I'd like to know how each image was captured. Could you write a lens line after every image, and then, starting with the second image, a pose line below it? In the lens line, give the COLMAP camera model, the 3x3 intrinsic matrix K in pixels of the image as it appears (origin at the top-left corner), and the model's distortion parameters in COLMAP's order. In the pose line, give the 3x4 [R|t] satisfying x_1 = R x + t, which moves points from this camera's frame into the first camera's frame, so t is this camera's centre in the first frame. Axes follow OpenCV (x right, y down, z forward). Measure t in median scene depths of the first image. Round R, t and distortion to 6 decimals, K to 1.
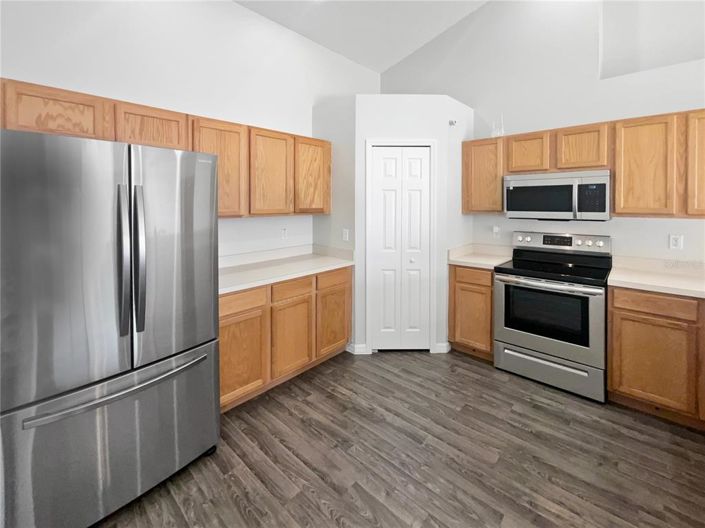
lens RADIAL K [[313.2, 0, 352.2], [0, 313.2, 207.2], [0, 0, 1]] dist [0.002529, 0.000361]
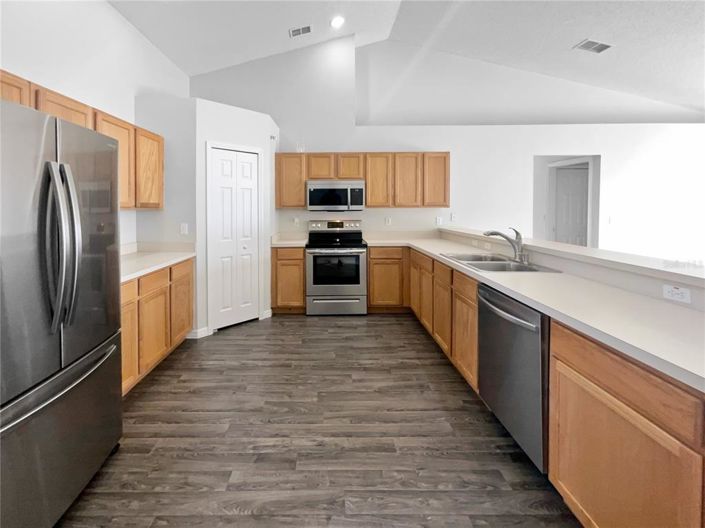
lens RADIAL K [[309.1, 0, 321.6], [0, 309.1, 213.9], [0, 0, 1]] dist [0.001405, 0.000274]
pose [[0.746795, -0.013018, 0.664927, -0.434860], [0.012123, 0.999909, 0.005960, 0.045293], [-0.664944, 0.003611, 0.746884, -0.094663]]
